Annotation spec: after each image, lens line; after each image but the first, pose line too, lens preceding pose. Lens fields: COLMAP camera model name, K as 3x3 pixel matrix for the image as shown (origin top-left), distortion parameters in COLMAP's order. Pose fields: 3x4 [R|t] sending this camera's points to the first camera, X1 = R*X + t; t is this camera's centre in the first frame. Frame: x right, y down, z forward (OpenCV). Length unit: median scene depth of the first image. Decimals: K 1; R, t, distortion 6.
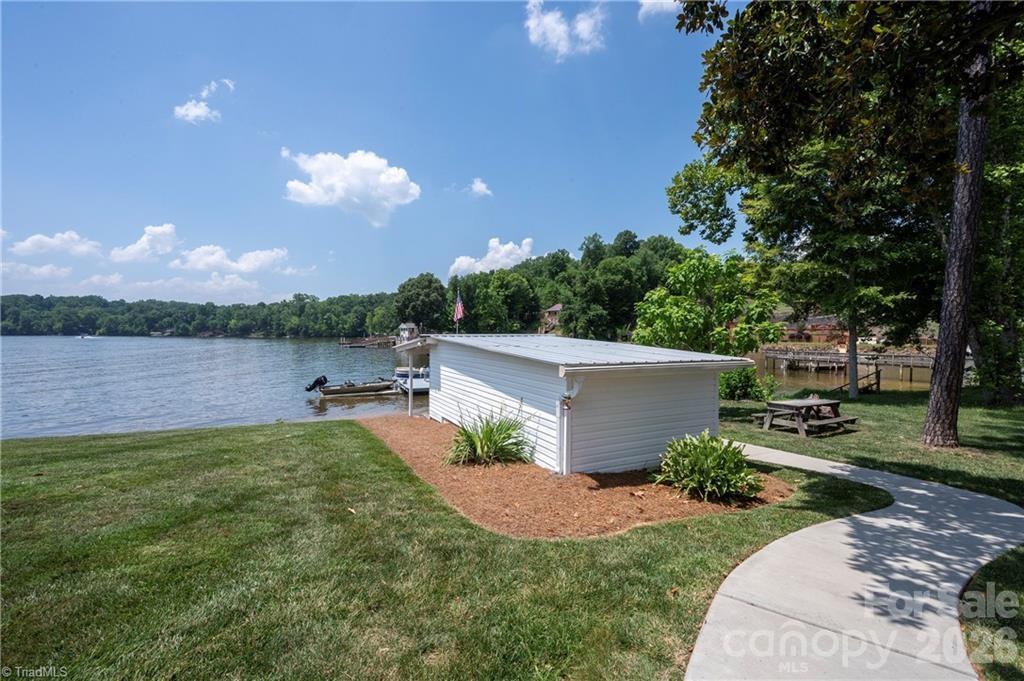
lens RADIAL K [[425.0, 0, 512.0], [0, 425.0, 340.5], [0, 0, 1]] dist [0.000307, -0.000508]
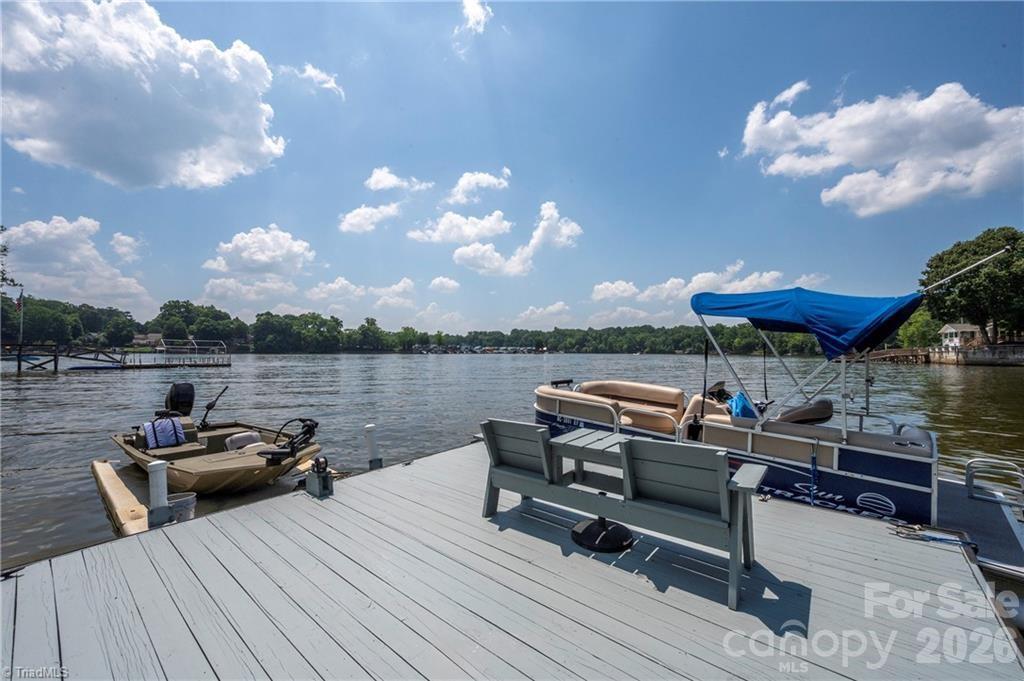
lens RADIAL K [[399.3, 0, 516.2], [0, 399.3, 346.4], [0, 0, 1]] dist [-0.006790, 0.000053]
pose [[0.435596, -0.016477, -0.899991, -0.013525], [-0.014907, 0.999563, -0.025515, 0.007374], [0.900019, 0.024530, 0.435160, 0.132239]]
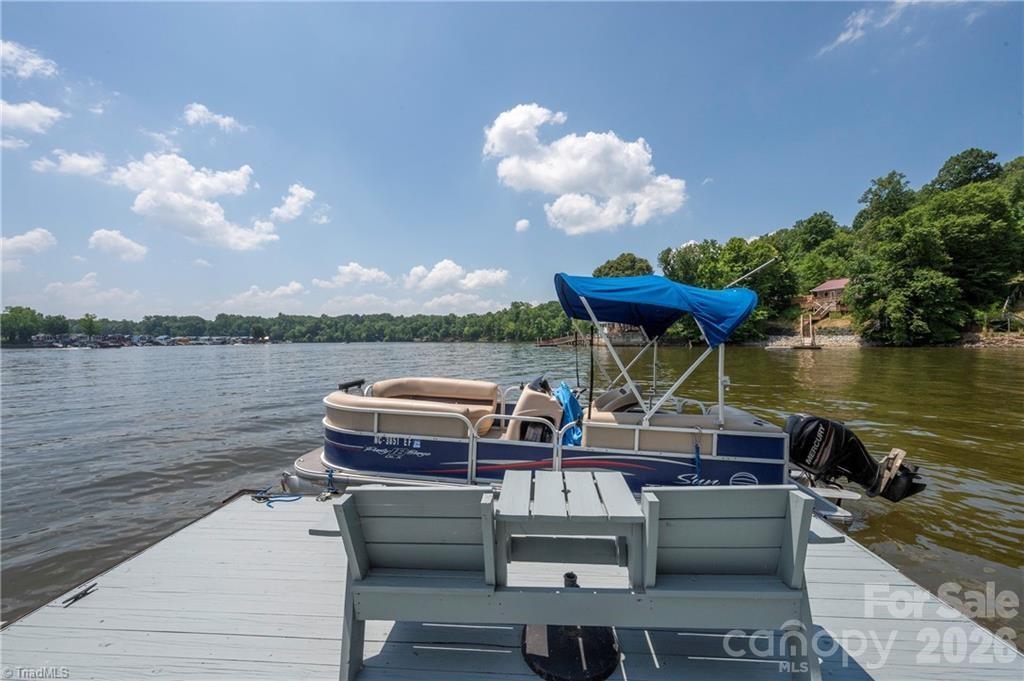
lens RADIAL K [[399.3, 0, 516.2], [0, 399.3, 346.4], [0, 0, 1]] dist [-0.006790, 0.000053]
pose [[0.883726, -0.006427, -0.467961, -0.021716], [0.008220, 0.999965, 0.001790, 0.007165], [0.467933, -0.005429, 0.883747, 0.132704]]
